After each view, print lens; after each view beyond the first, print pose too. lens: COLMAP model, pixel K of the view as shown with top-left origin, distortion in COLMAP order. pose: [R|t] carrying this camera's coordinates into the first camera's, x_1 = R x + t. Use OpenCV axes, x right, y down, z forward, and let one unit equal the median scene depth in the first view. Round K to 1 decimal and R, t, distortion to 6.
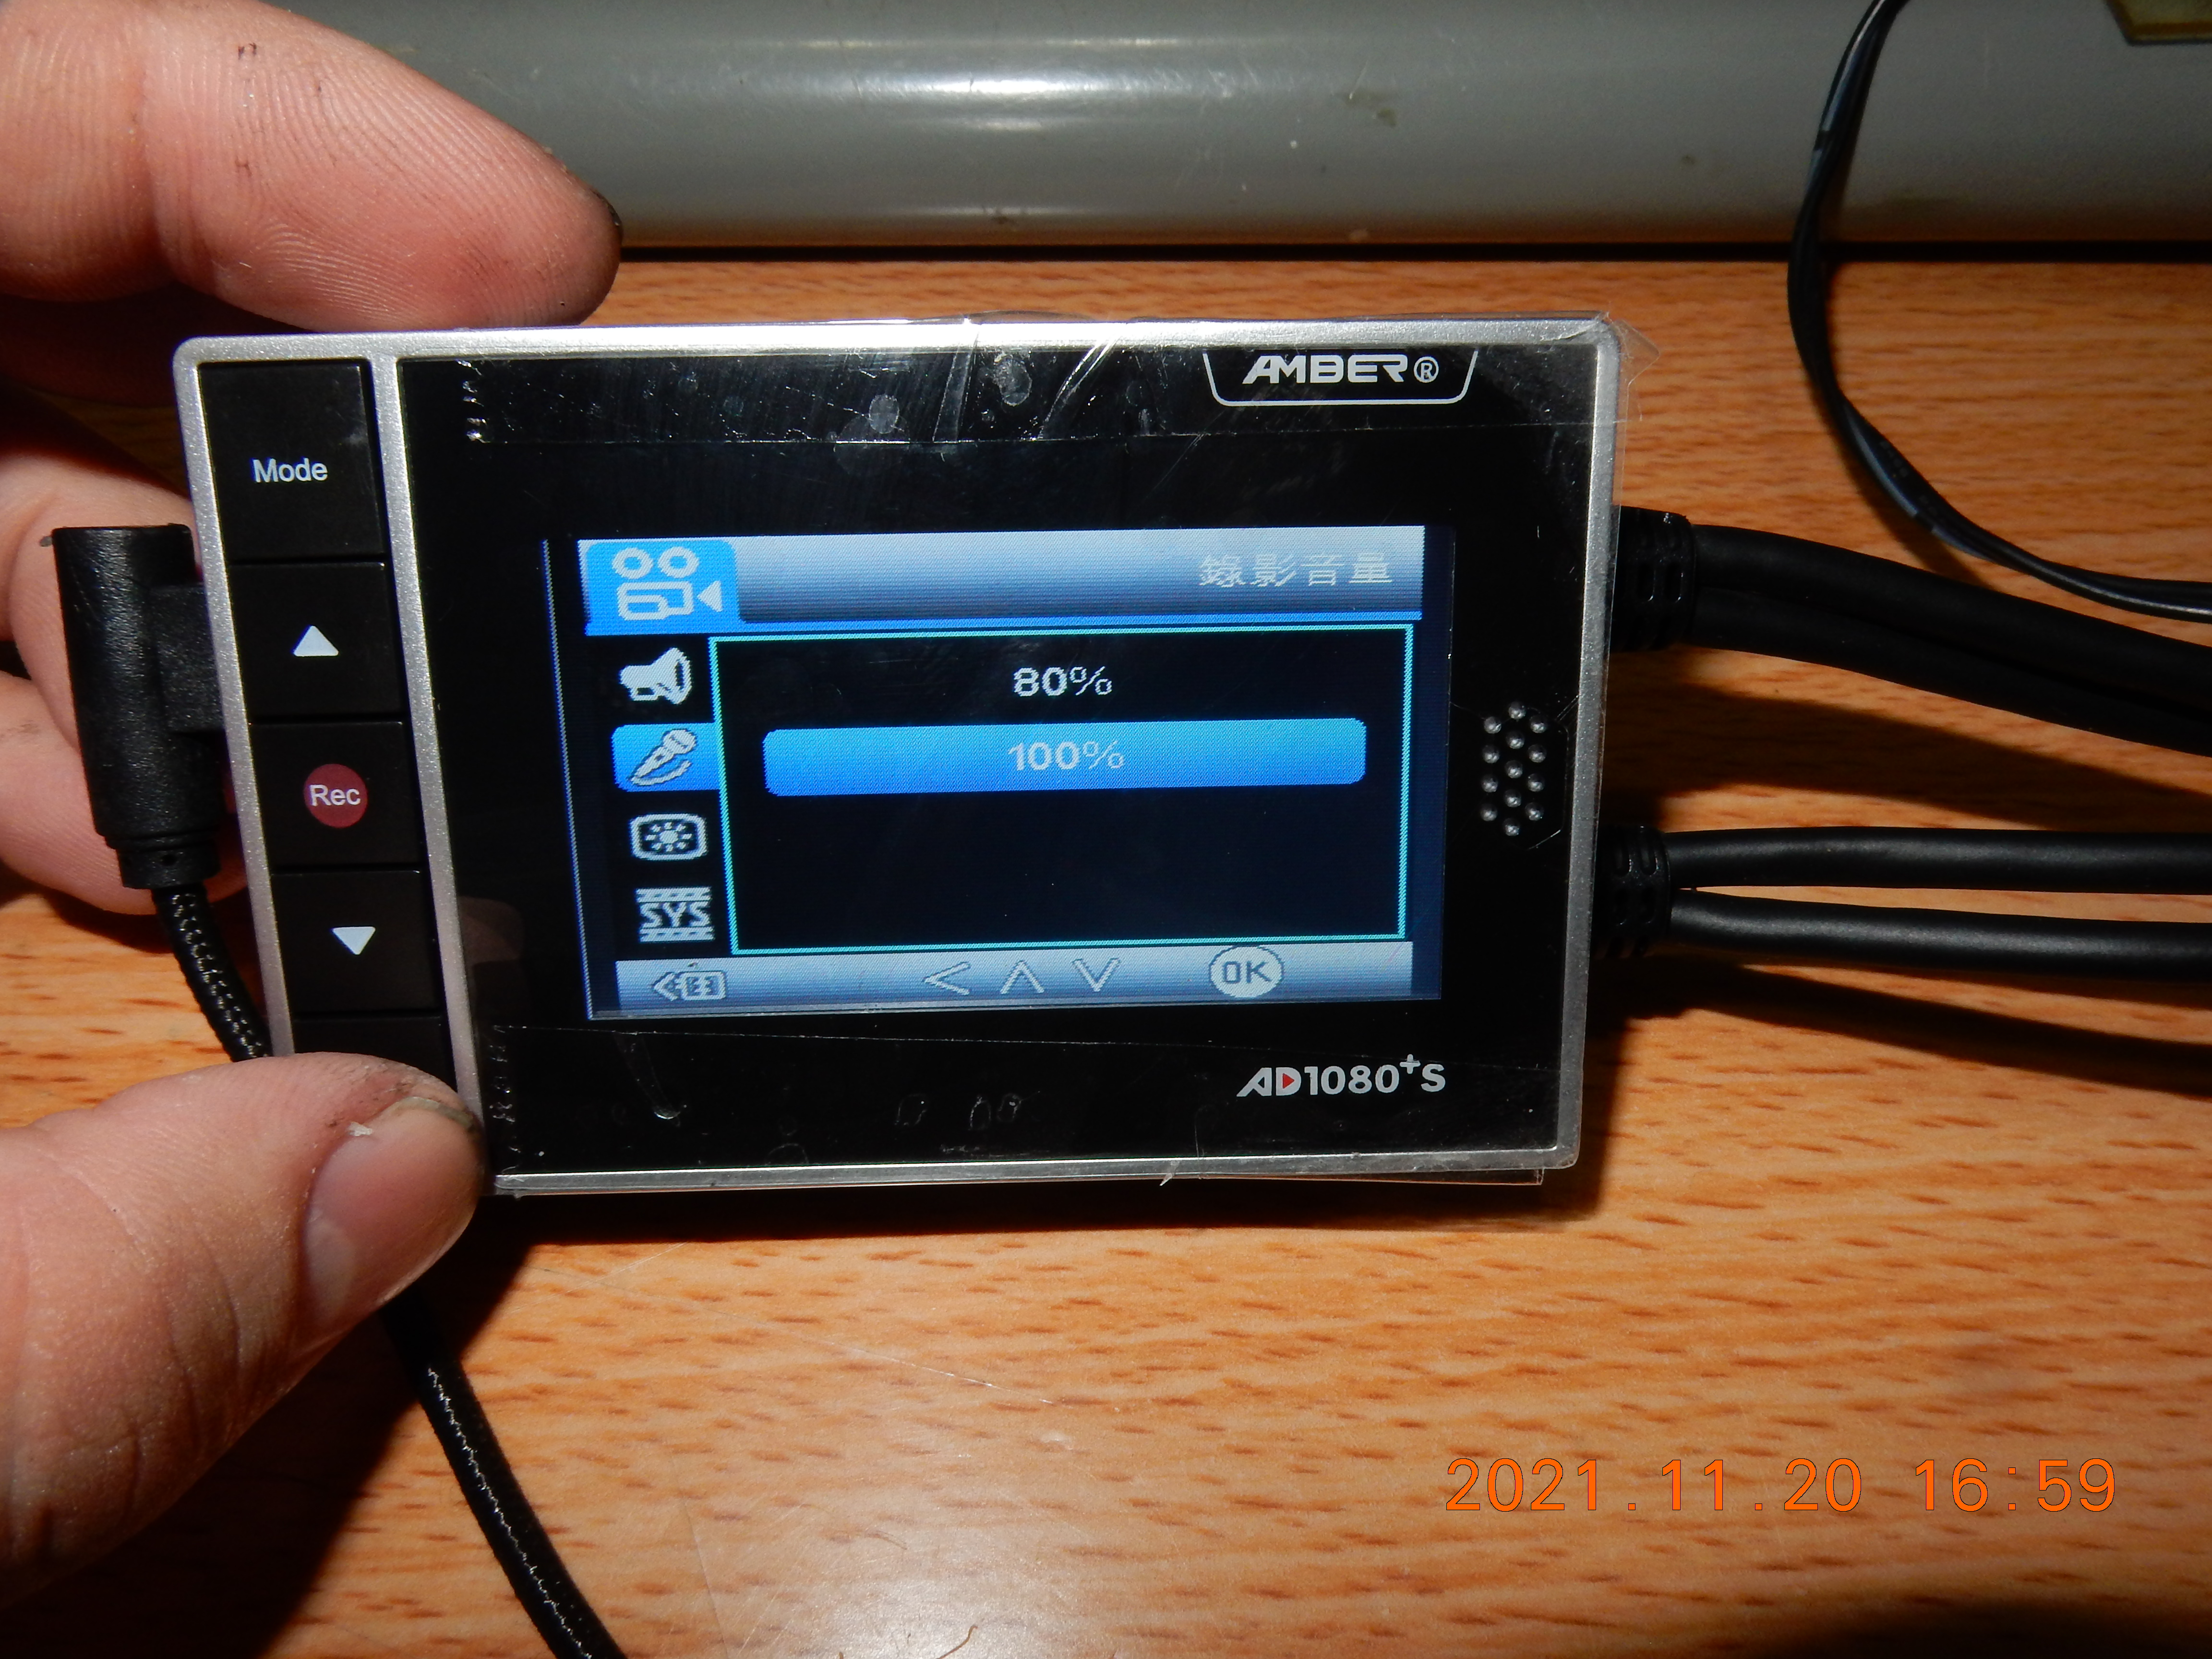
lens RADIAL K [[1632.7, 0, 1106.1], [0, 1632.7, 832.4], [0, 0, 1]] dist [0.005458, -0.010380]
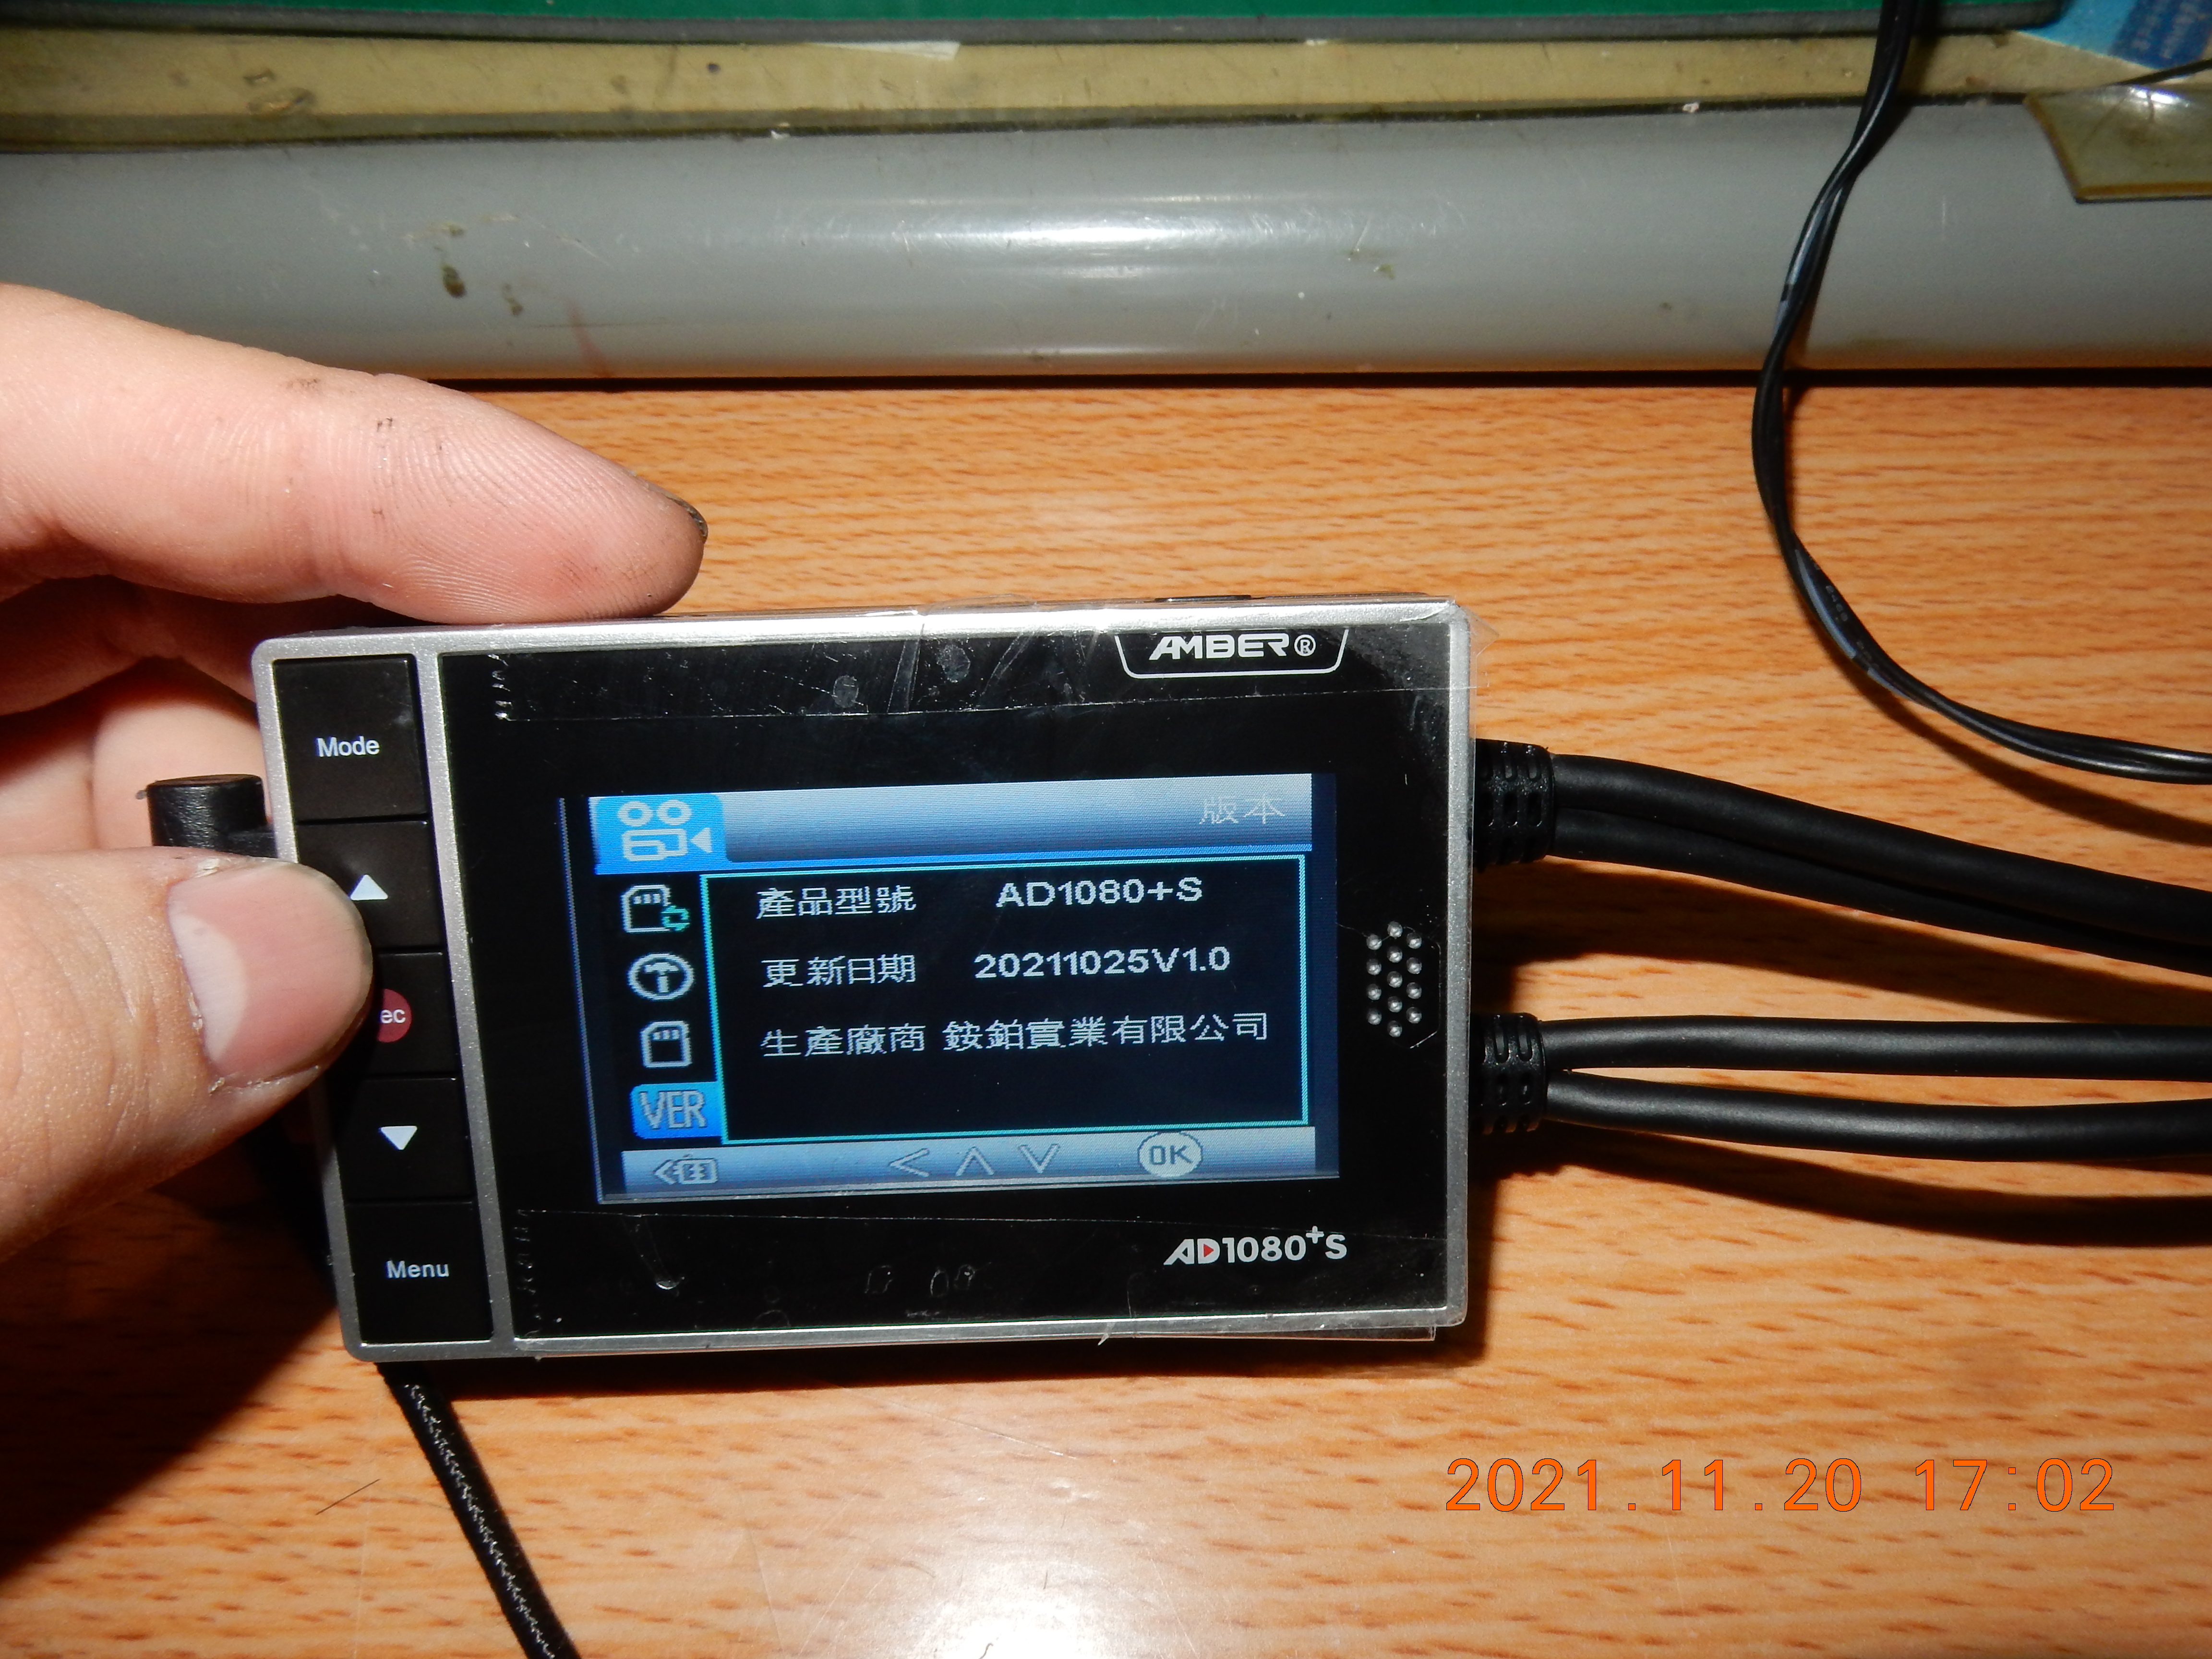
lens RADIAL K [[1629.1, 0, 1101.1], [0, 1629.1, 831.0], [0, 0, 1]] dist [0.004396, -0.010492]
pose [[0.999090, 0.007762, -0.041934, 0.040468], [-0.006789, 0.999706, 0.023297, -0.121642], [0.042103, -0.022991, 0.998849, -0.154361]]
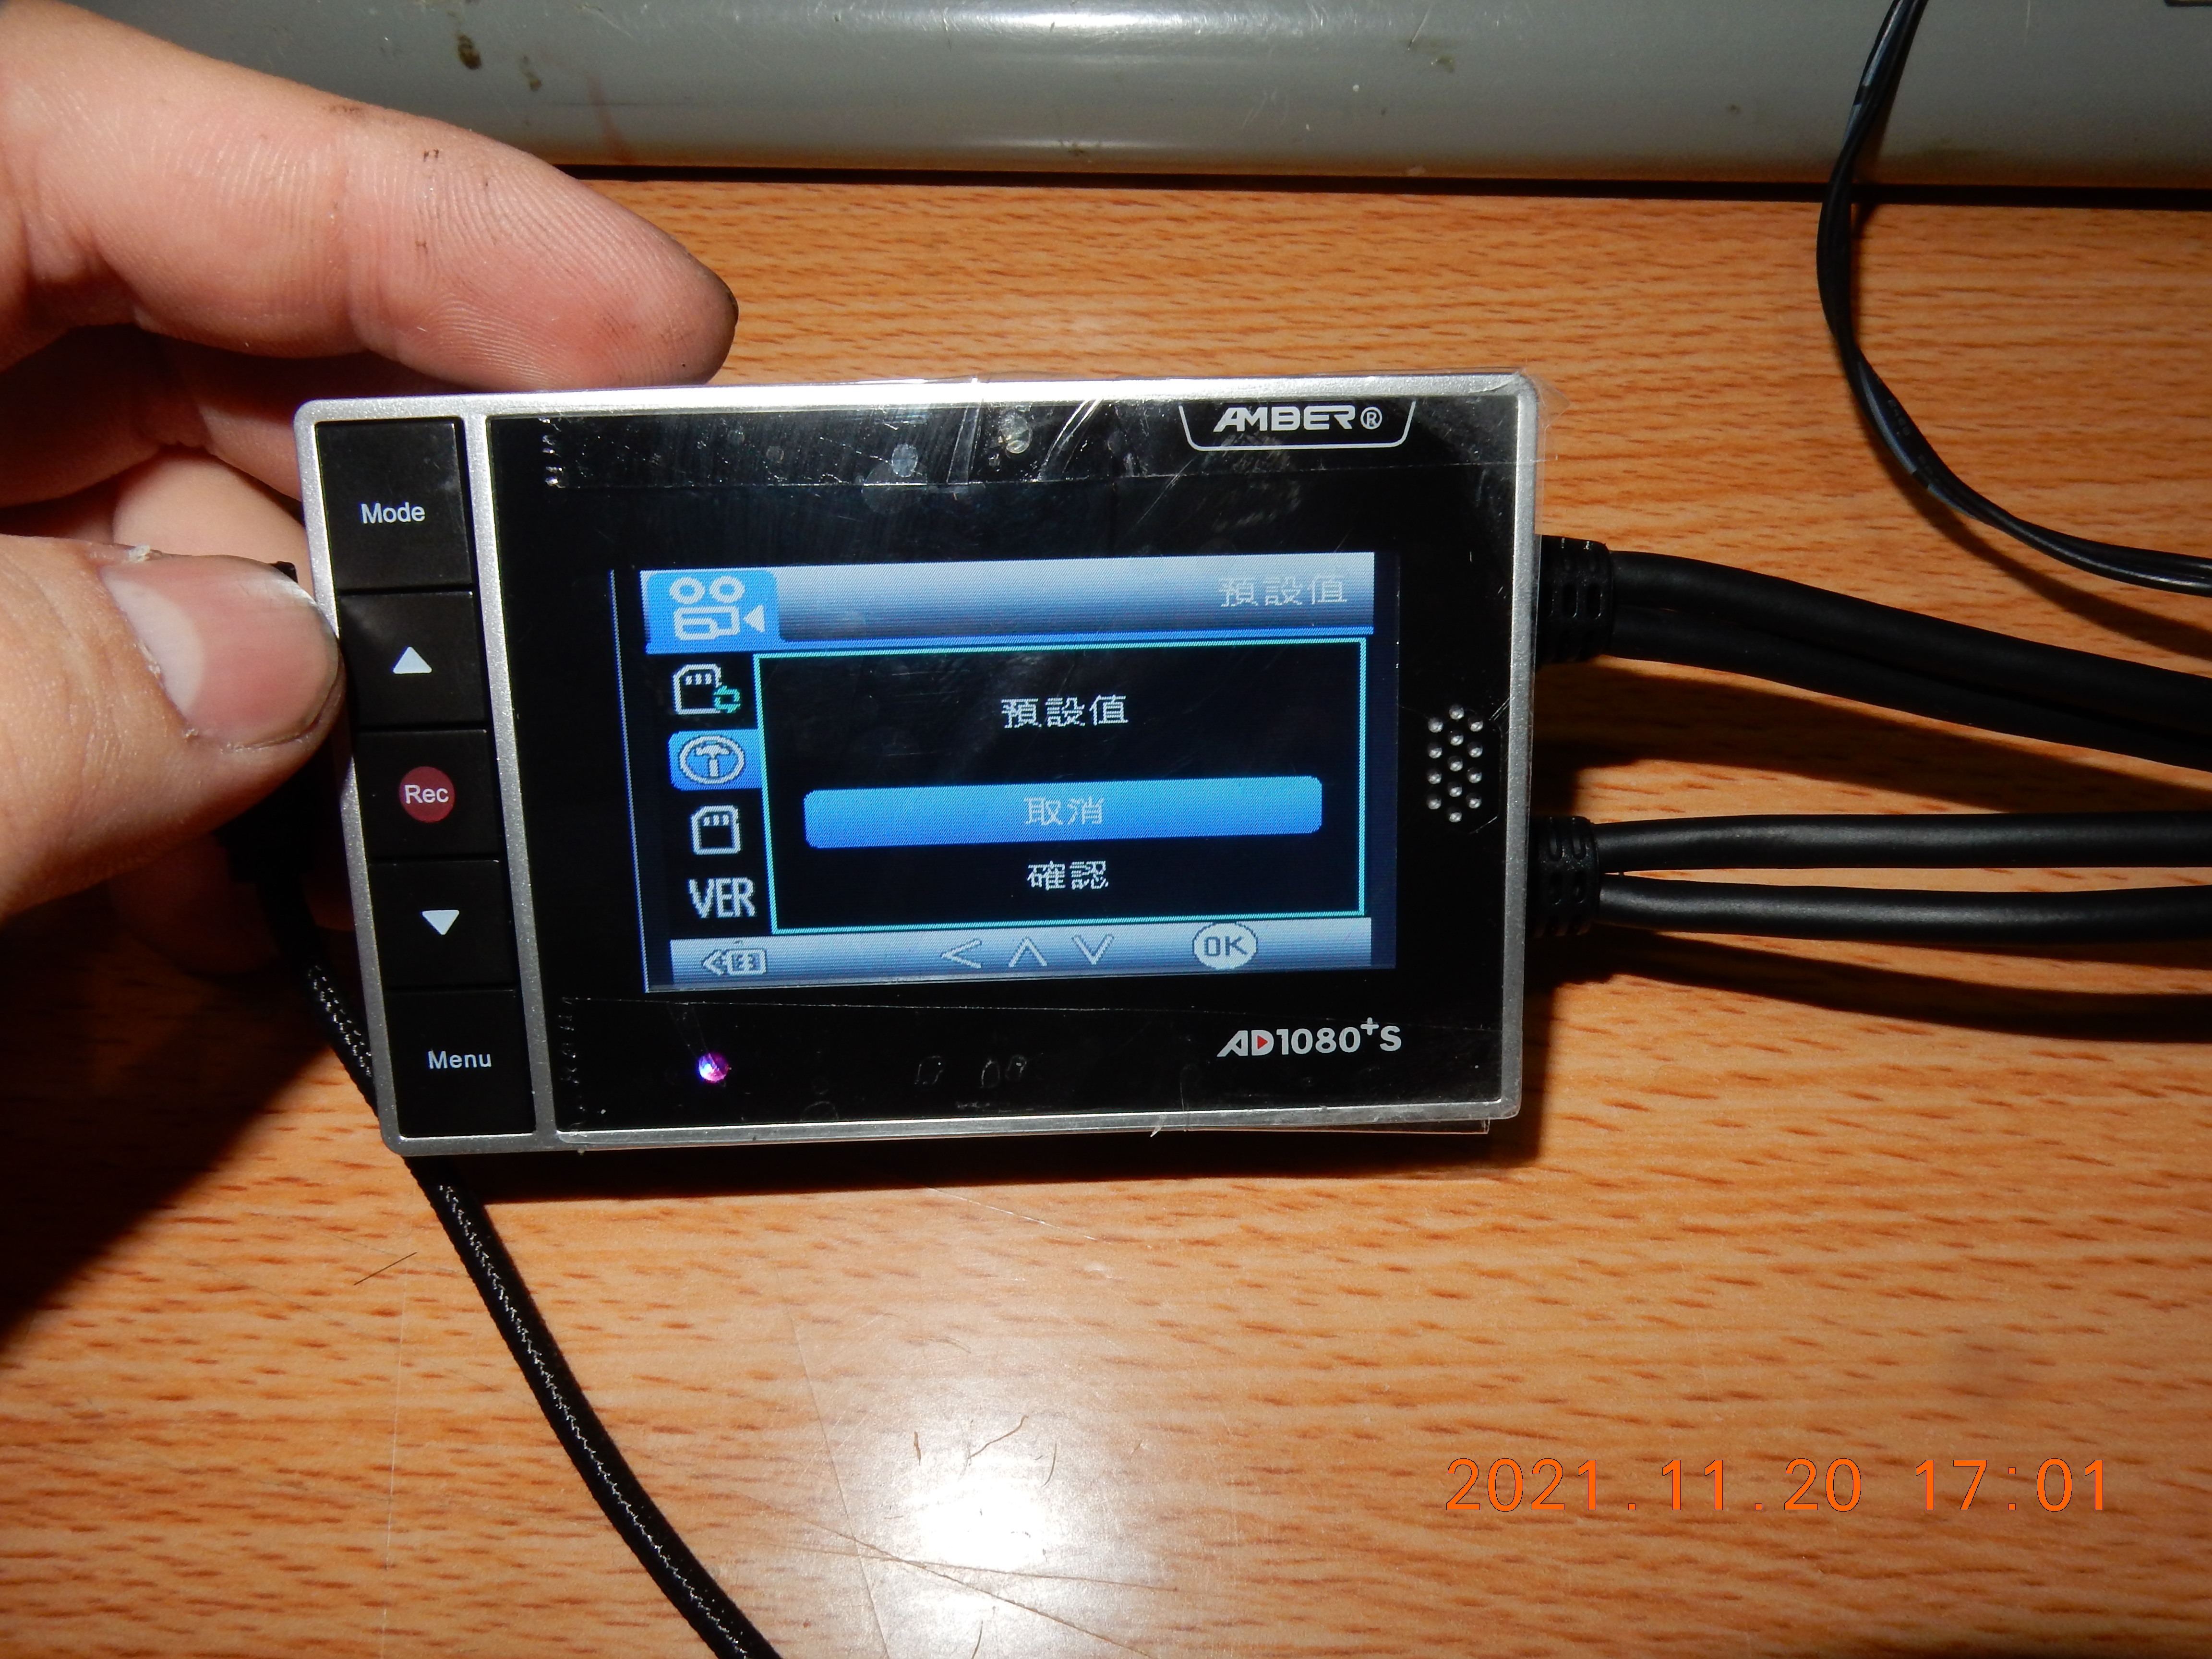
lens RADIAL K [[1632.7, 0, 1106.1], [0, 1632.7, 832.4], [0, 0, 1]] dist [0.005458, -0.010380]
pose [[0.998994, 0.031259, -0.032165, 0.003640], [-0.028018, 0.994920, 0.096692, -0.056949], [0.035024, -0.095694, 0.994794, -0.144046]]
